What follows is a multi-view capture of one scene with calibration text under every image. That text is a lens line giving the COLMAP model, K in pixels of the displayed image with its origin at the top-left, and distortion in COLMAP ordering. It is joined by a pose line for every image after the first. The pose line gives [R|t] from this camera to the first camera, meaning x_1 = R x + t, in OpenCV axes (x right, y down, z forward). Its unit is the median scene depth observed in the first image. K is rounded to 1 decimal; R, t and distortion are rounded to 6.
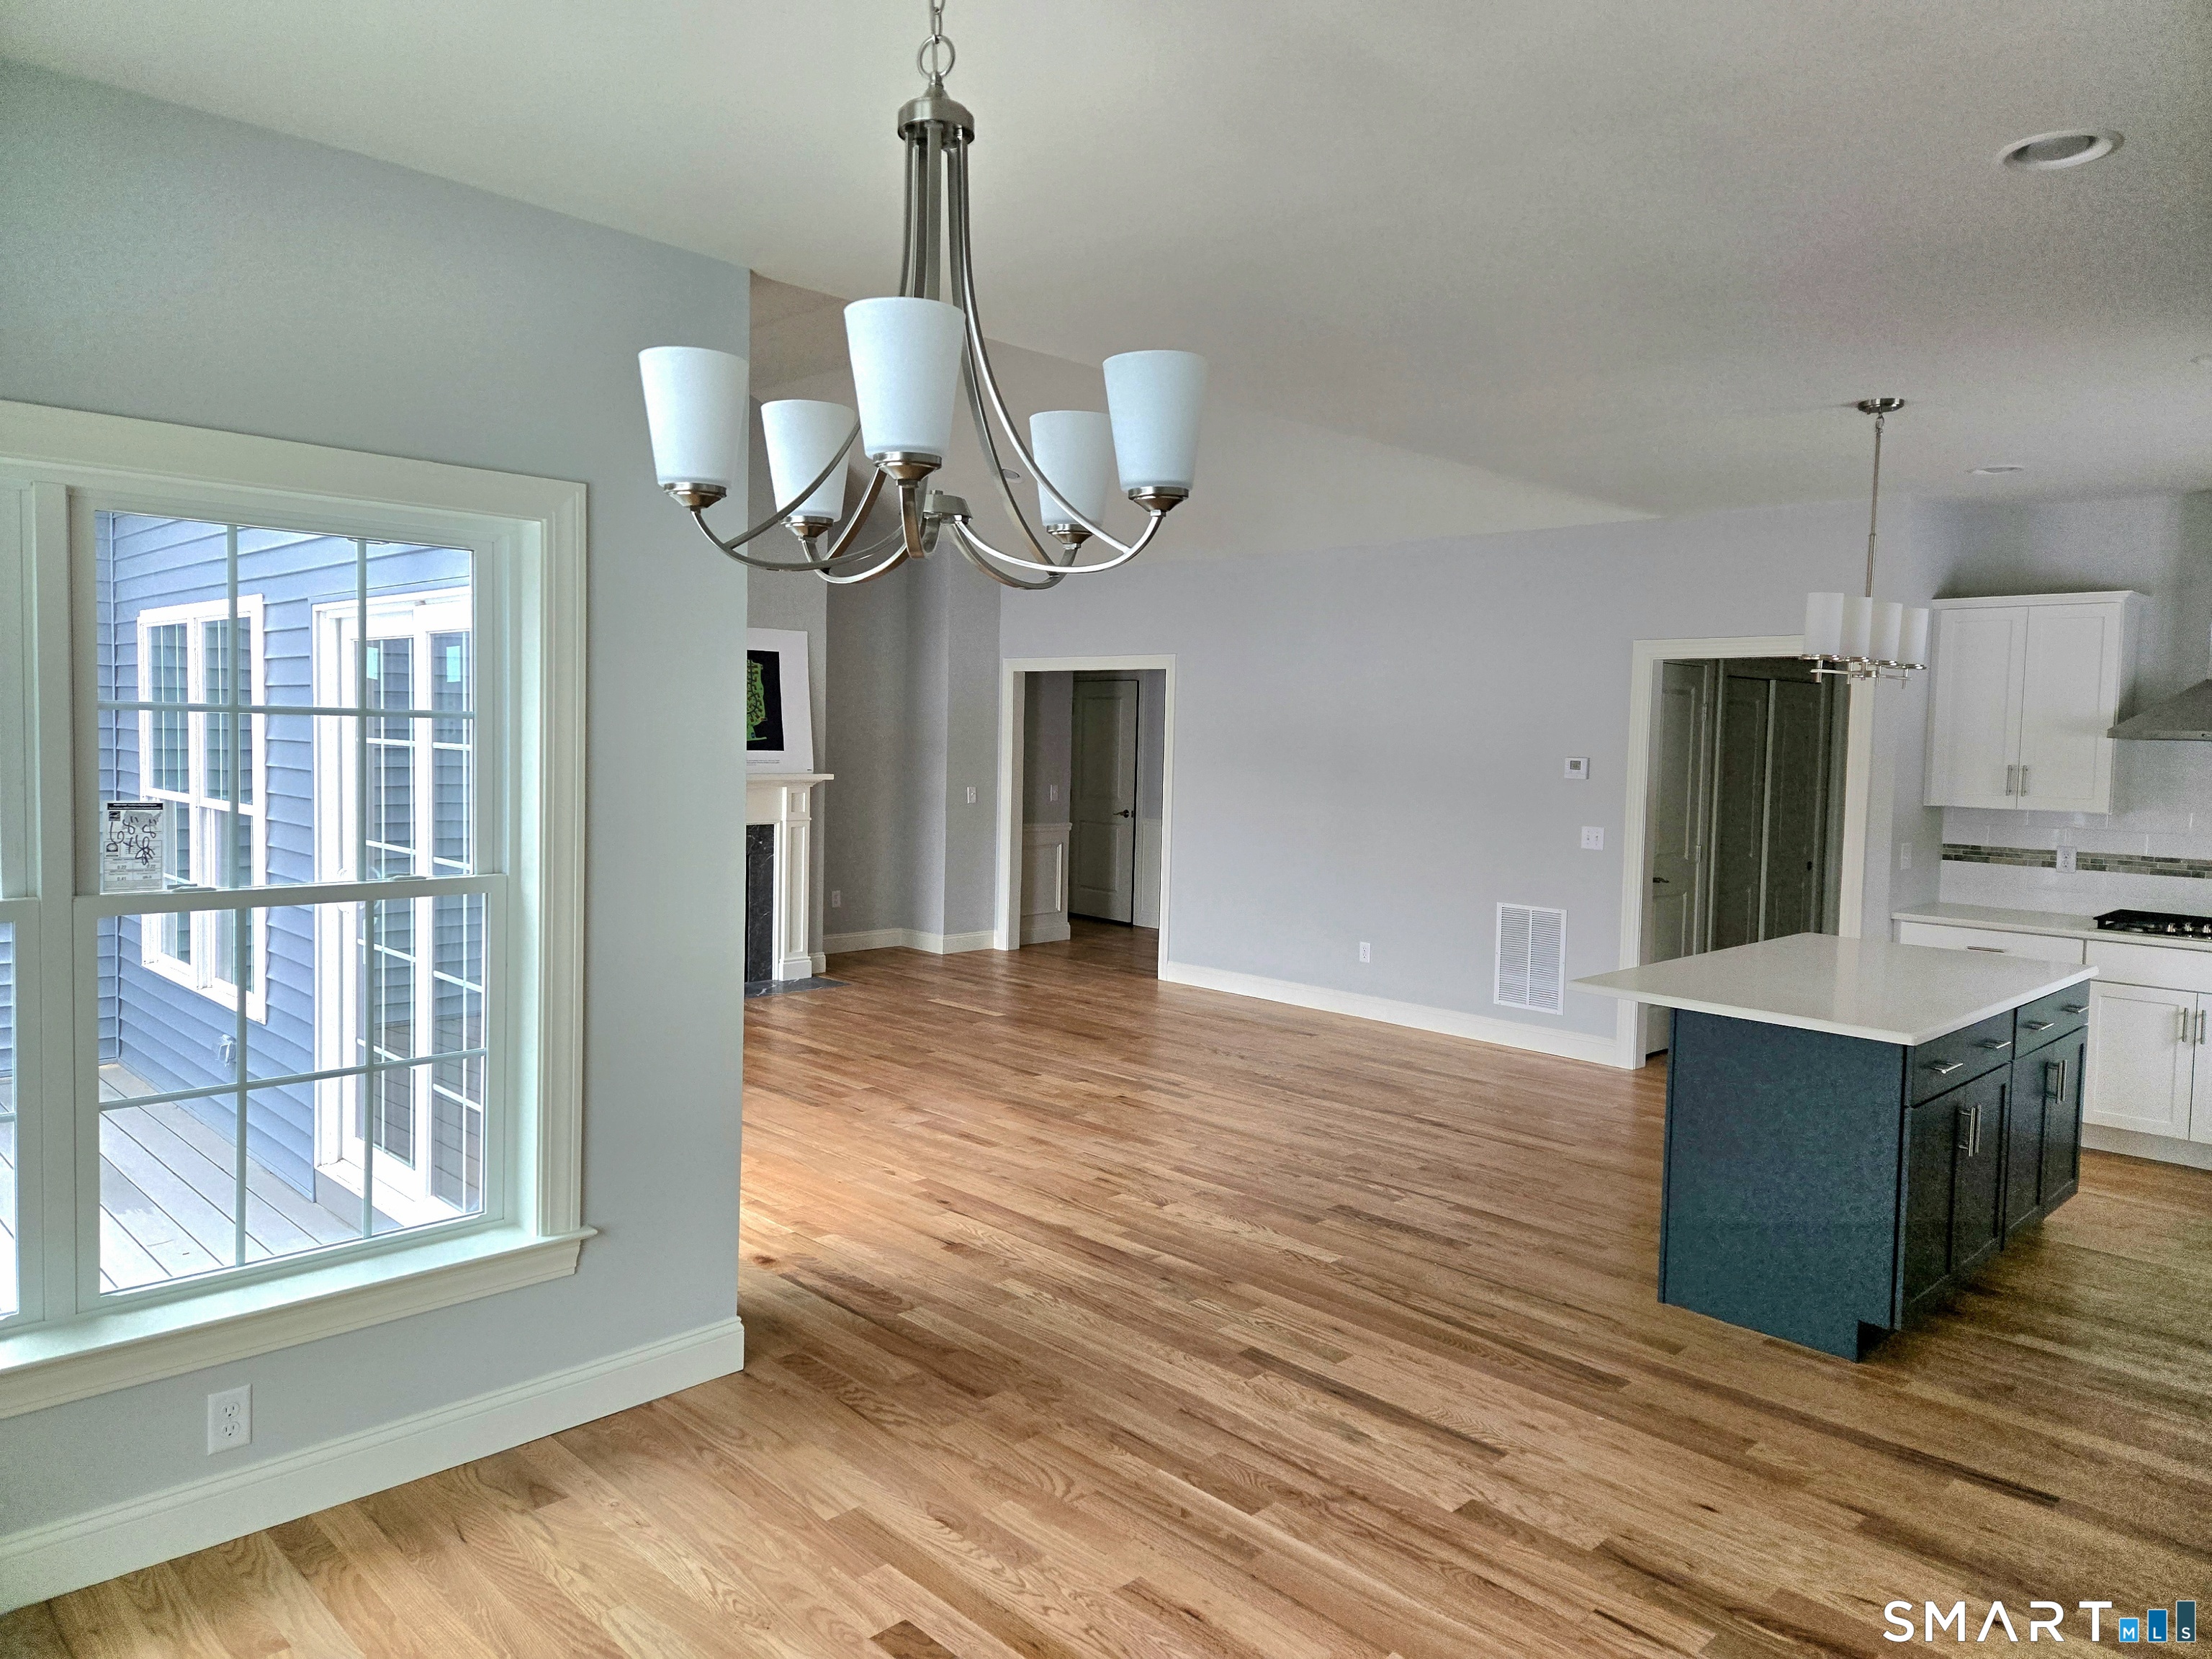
lens RADIAL K [[1496.6, 0, 1119.6], [0, 1496.6, 833.3], [0, 0, 1]] dist [0.076986, -0.062215]
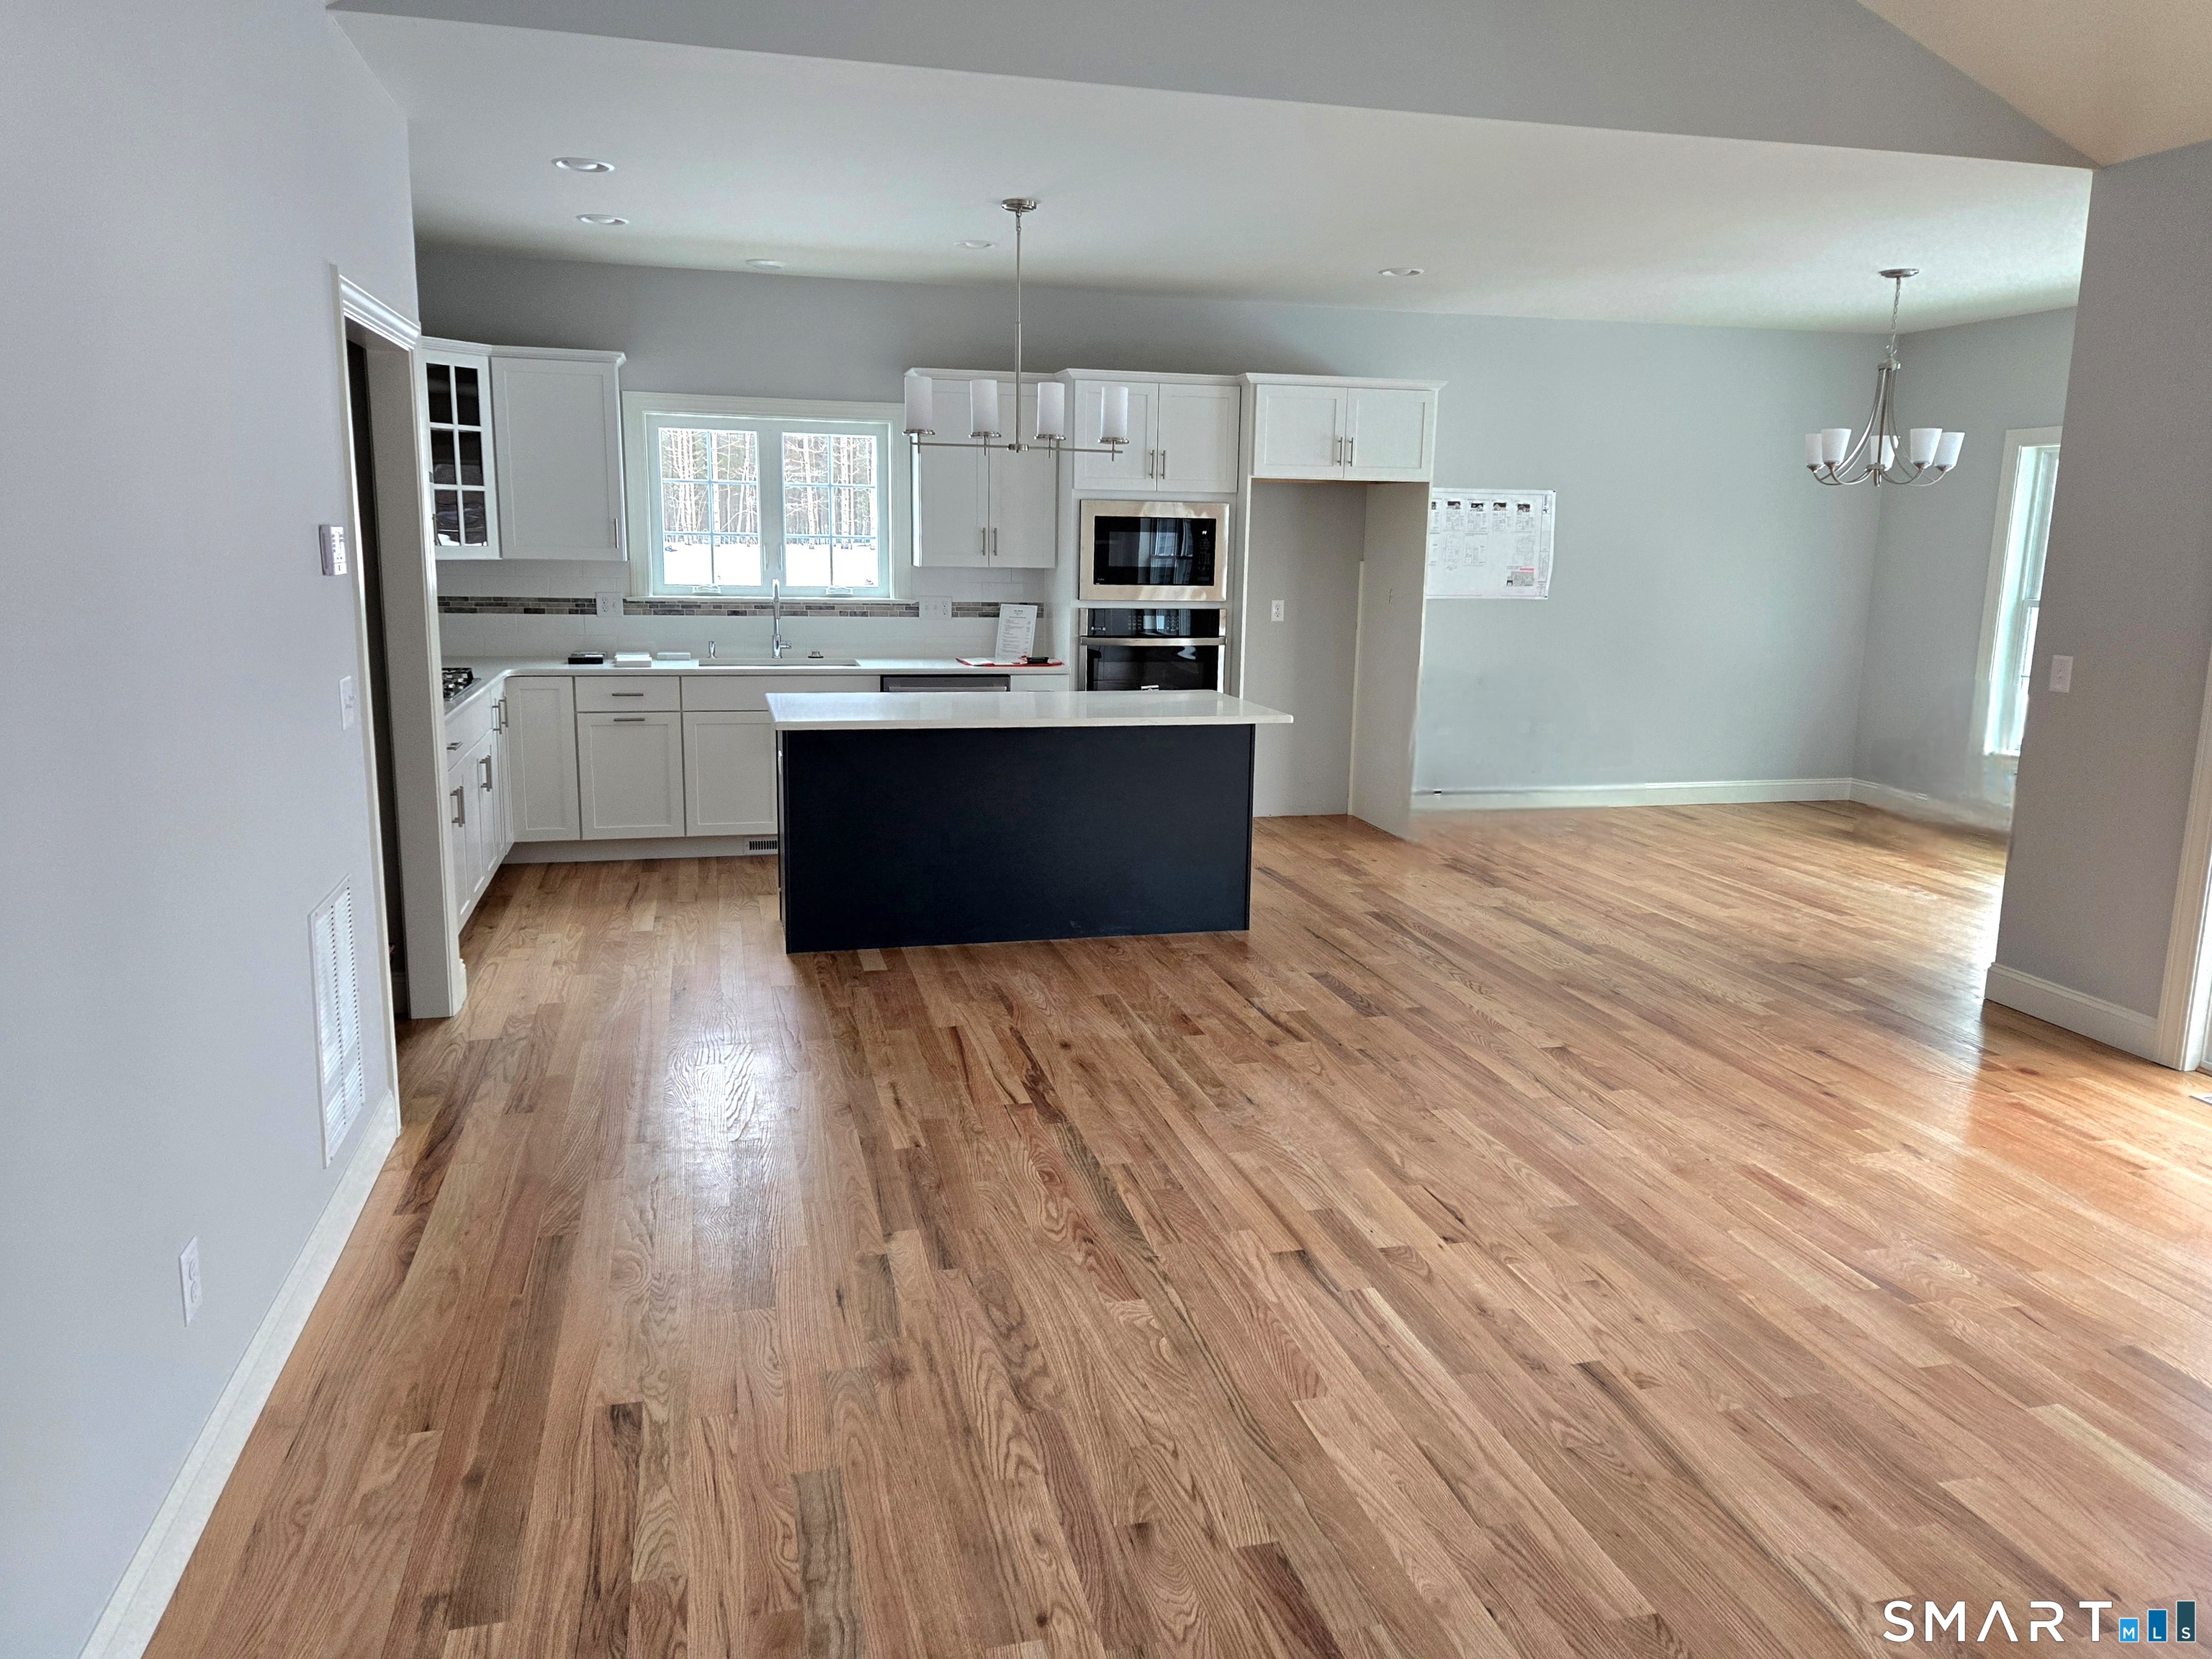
lens RADIAL K [[1524.6, 0, 1116.2], [0, 1524.6, 800.8], [0, 0, 1]] dist [0.086352, -0.086415]
pose [[-0.858807, -0.130423, 0.495420, -0.206503], [-0.004519, 0.968942, 0.247248, -0.142866], [-0.512280, 0.210099, -0.832723, 2.135777]]
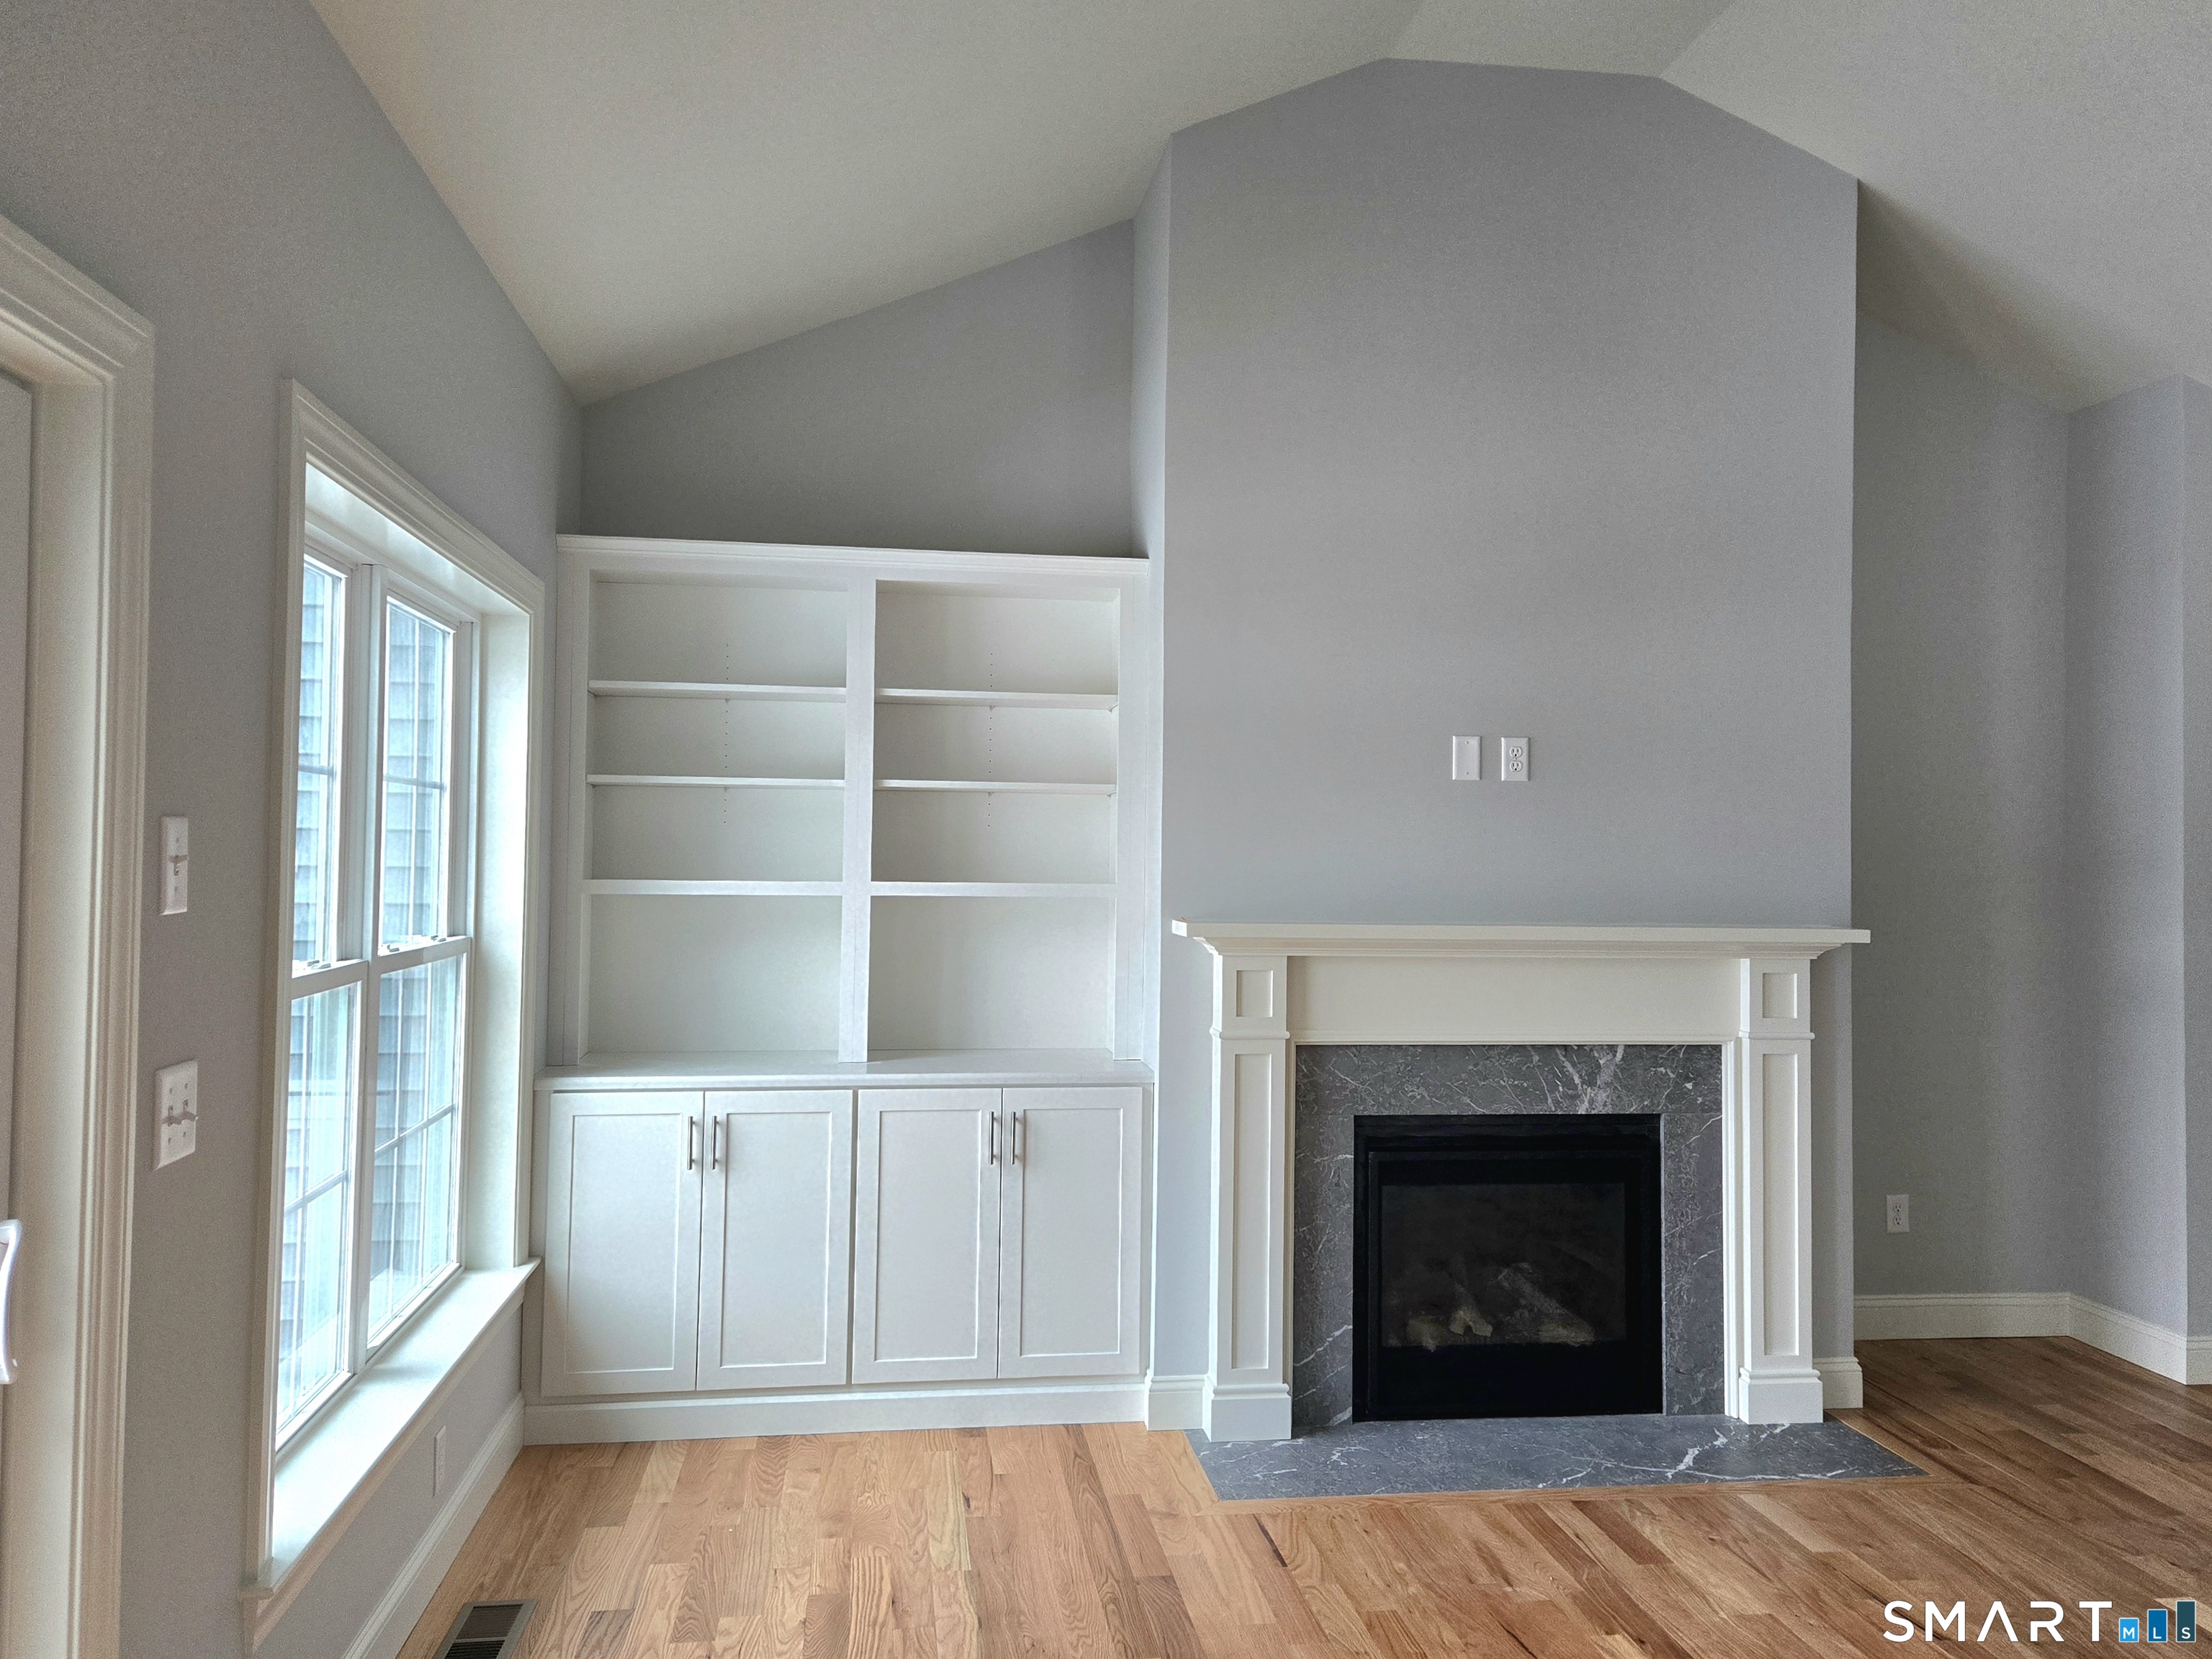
lens RADIAL K [[1712.4, 0, 1114.0], [0, 1712.4, 803.0], [0, 0, 1]] dist [0.073743, -0.060021]
pose [[0.798557, -0.032732, -0.601029, -0.139543], [-0.033668, 0.994528, -0.098895, -0.040934], [0.600977, 0.099209, 0.793085, 1.010064]]
